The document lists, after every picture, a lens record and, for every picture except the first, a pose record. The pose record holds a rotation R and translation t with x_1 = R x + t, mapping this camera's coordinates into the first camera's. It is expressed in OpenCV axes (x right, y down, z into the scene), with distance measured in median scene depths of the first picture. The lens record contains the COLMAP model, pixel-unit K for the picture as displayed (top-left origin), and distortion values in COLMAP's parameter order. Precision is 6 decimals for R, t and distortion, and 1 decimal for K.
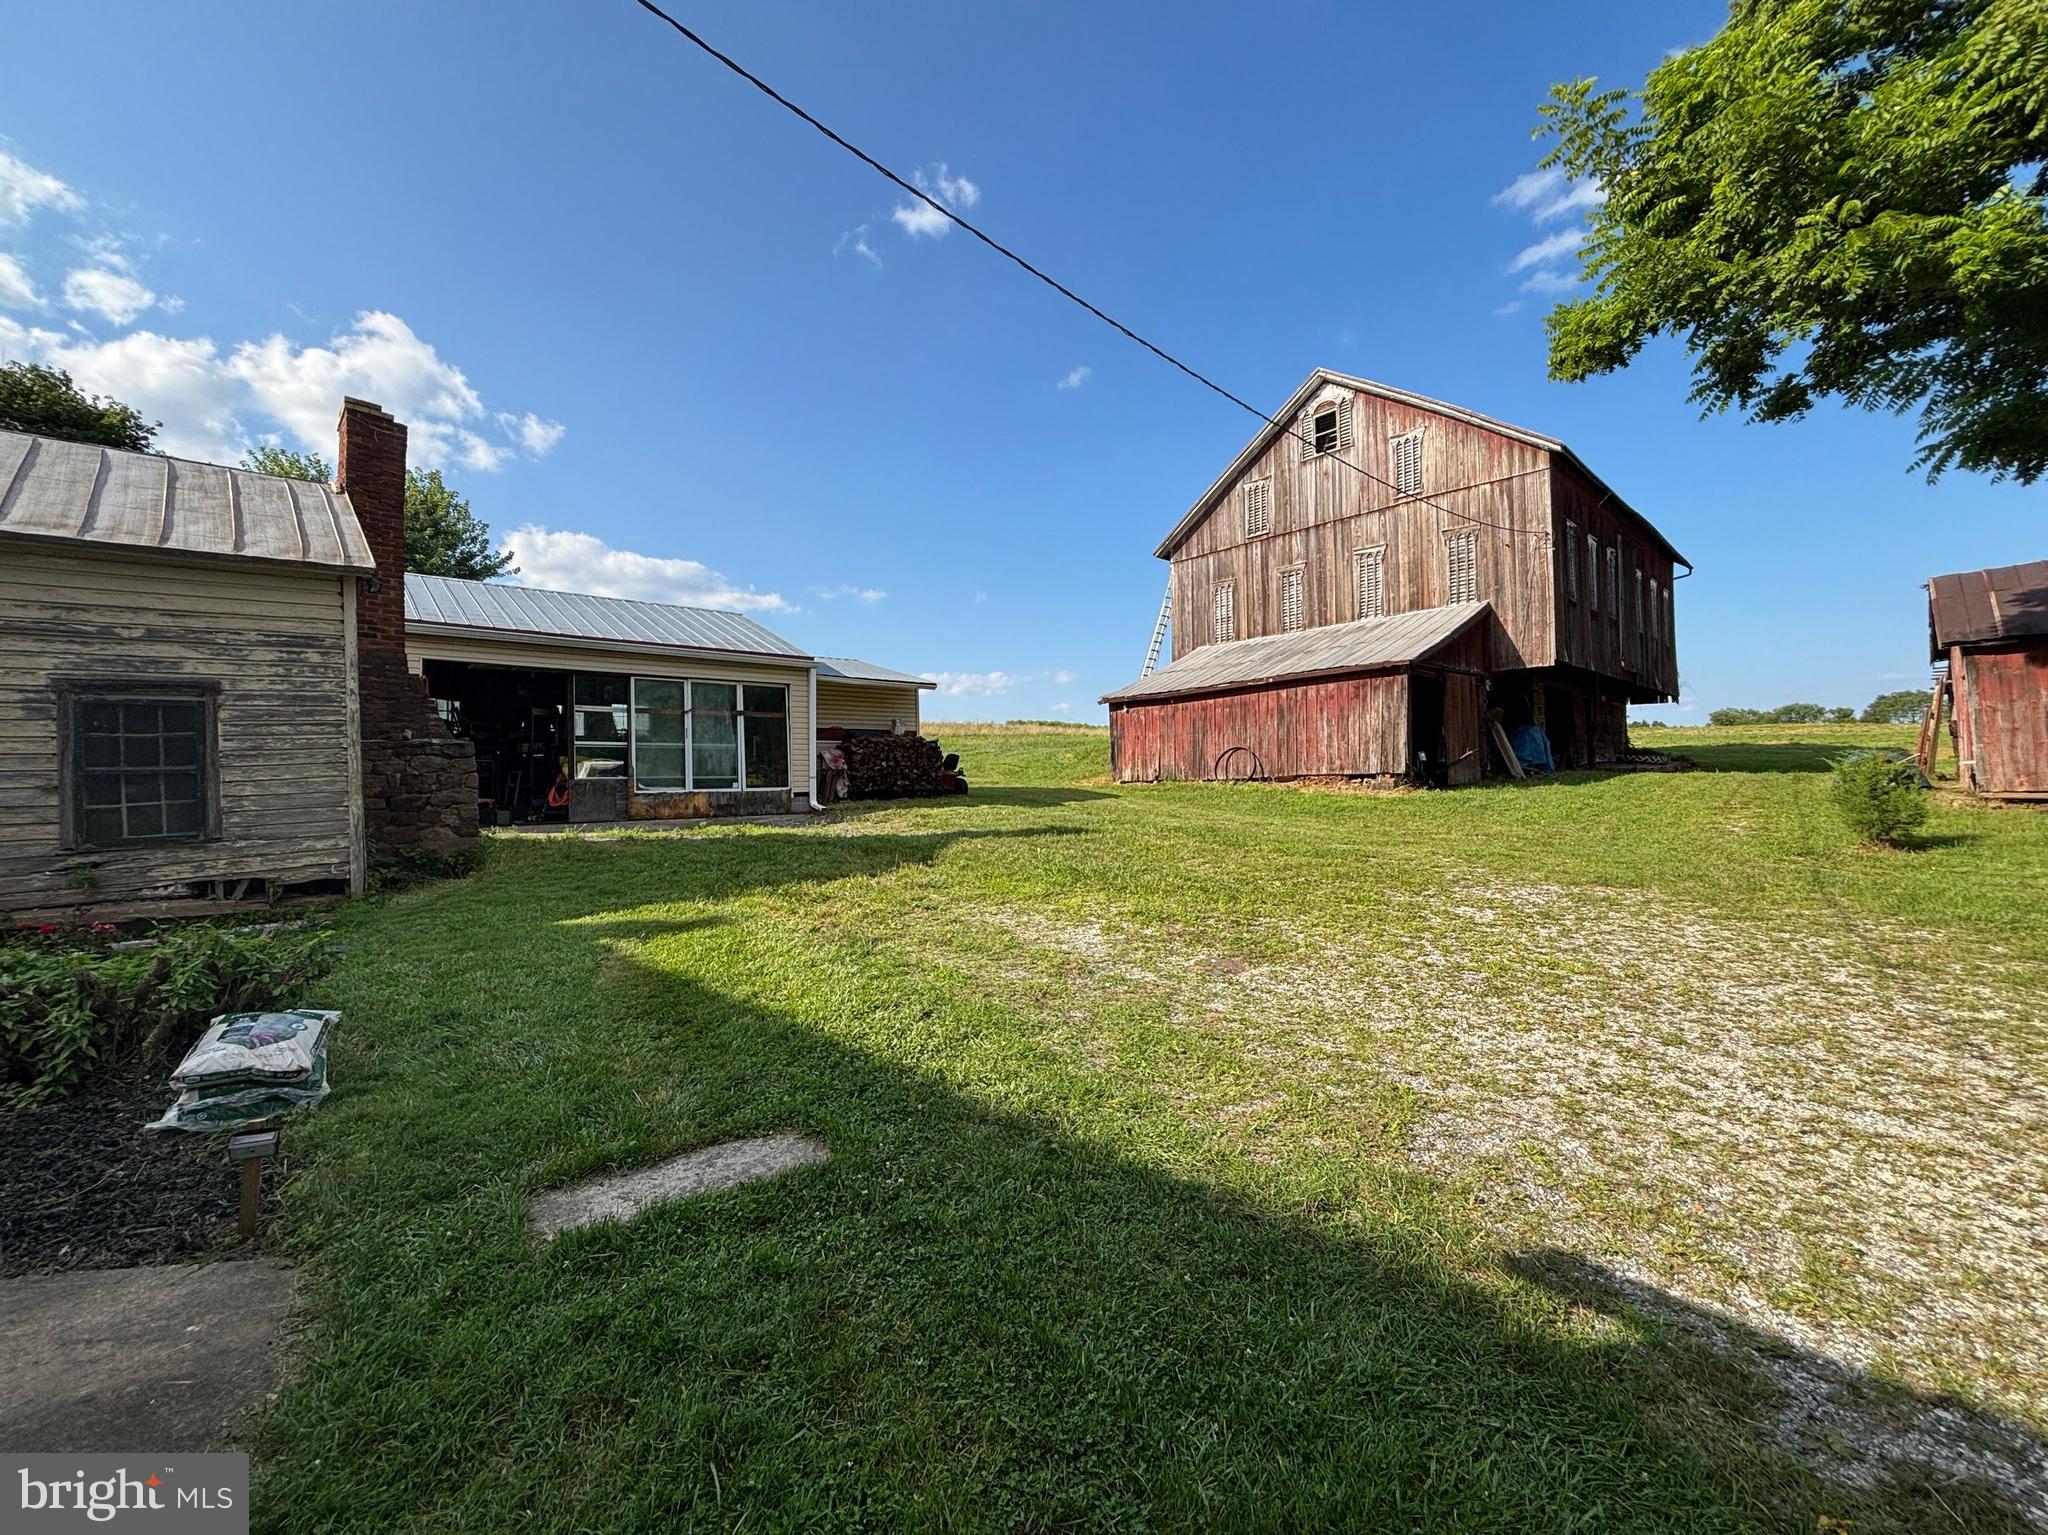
lens RADIAL K [[823.7, 0, 1020.5], [0, 823.7, 764.5], [0, 0, 1]] dist [0.003619, -0.000005]
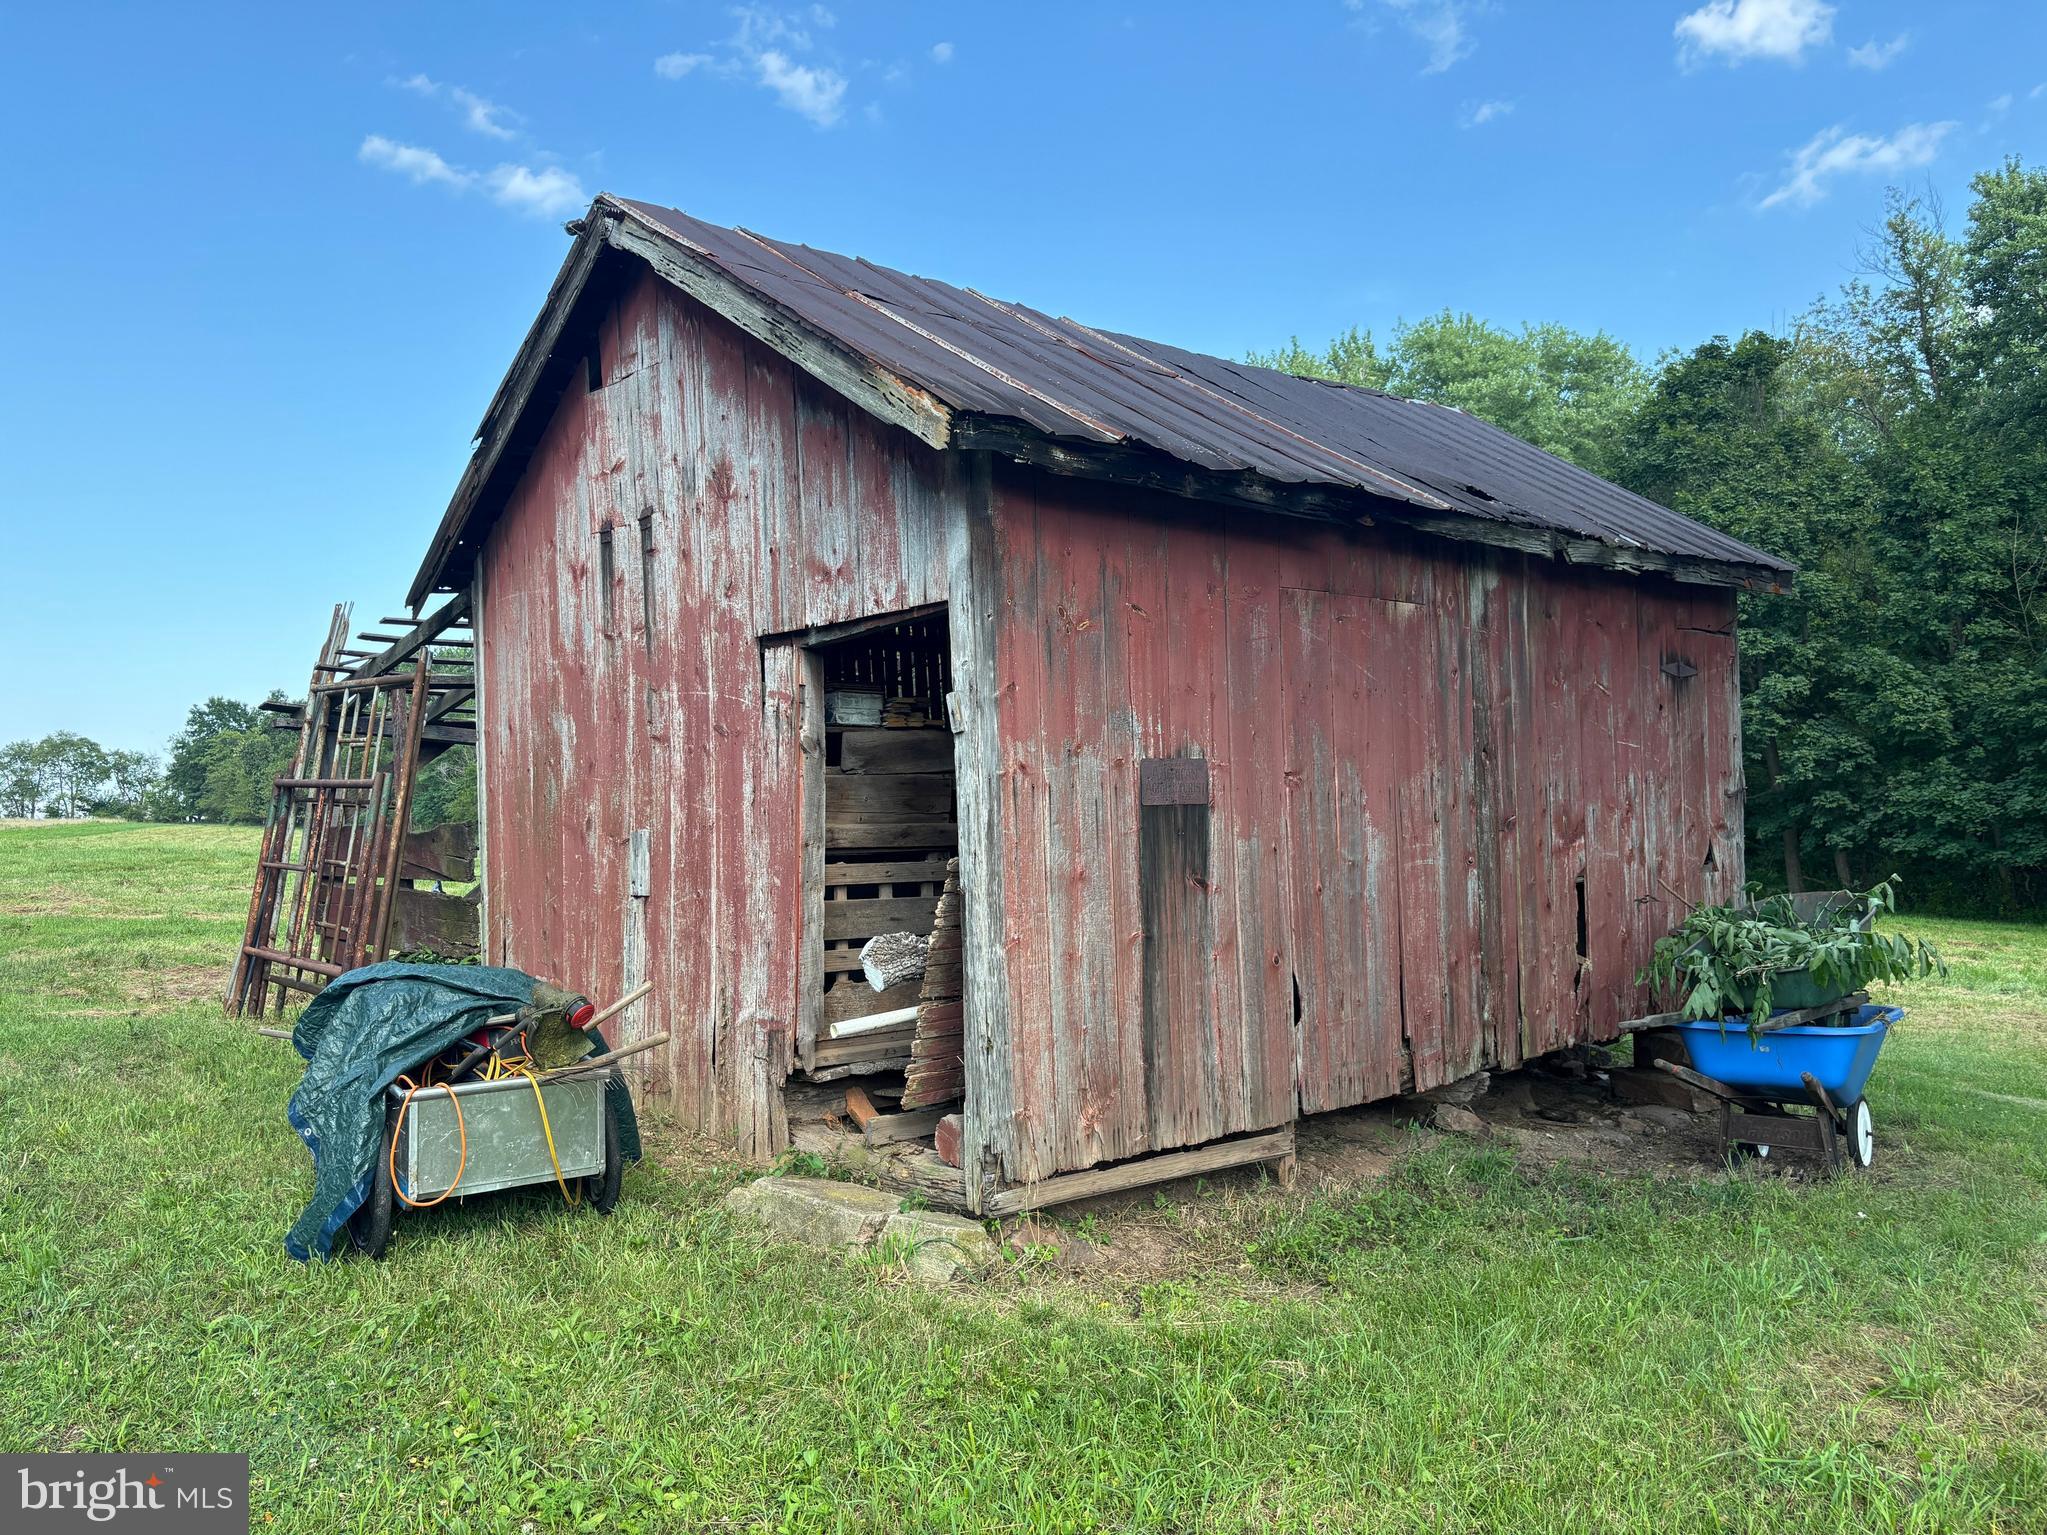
lens RADIAL K [[1553.5, 0, 1015.7], [0, 1553.5, 772.5], [0, 0, 1]] dist [0.033831, -0.028902]
pose [[0.018513, 0.074597, 0.997042, 0.447394], [-0.004075, 0.997210, -0.074534, -0.022557], [-0.999820, -0.002684, 0.018766, 0.569827]]
